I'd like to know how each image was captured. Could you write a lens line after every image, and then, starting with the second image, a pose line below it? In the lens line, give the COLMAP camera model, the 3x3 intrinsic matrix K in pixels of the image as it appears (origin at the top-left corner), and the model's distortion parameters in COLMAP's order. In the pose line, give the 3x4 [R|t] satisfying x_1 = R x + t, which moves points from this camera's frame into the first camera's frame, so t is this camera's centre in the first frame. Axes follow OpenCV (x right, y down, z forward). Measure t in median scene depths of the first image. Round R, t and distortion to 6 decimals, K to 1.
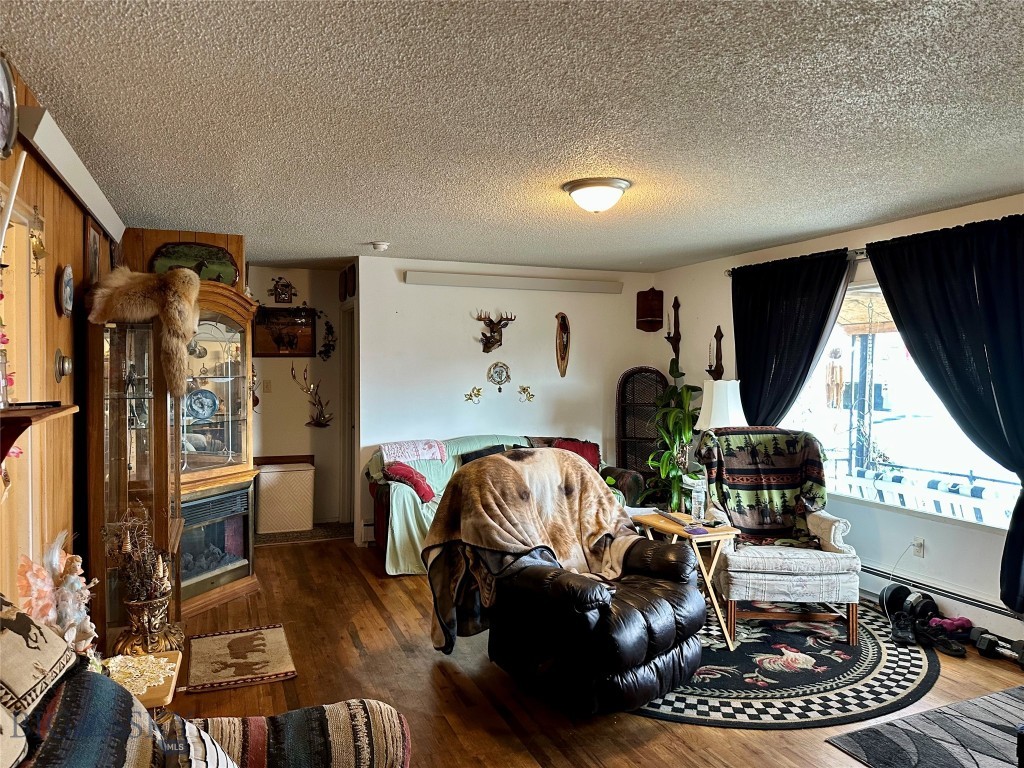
lens RADIAL K [[716.0, 0, 507.2], [0, 716.0, 374.6], [0, 0, 1]] dist [0.110058, -0.180450]
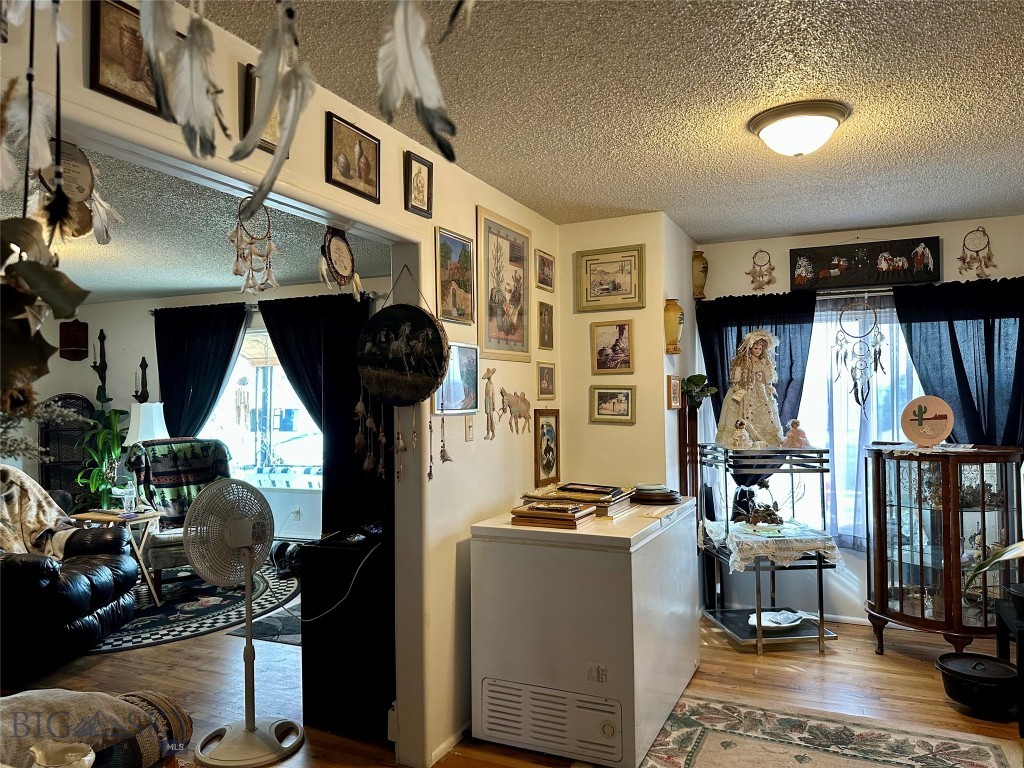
lens RADIAL K [[680.6, 0, 512.0], [0, 680.6, 384.0], [0, 0, 1]] dist [-0.026379, 0.005965]
pose [[0.706461, -0.004288, 0.707739, -0.084196], [0.024561, 0.999528, -0.018461, 0.014981], [-0.707326, 0.030424, 0.706233, -0.269479]]
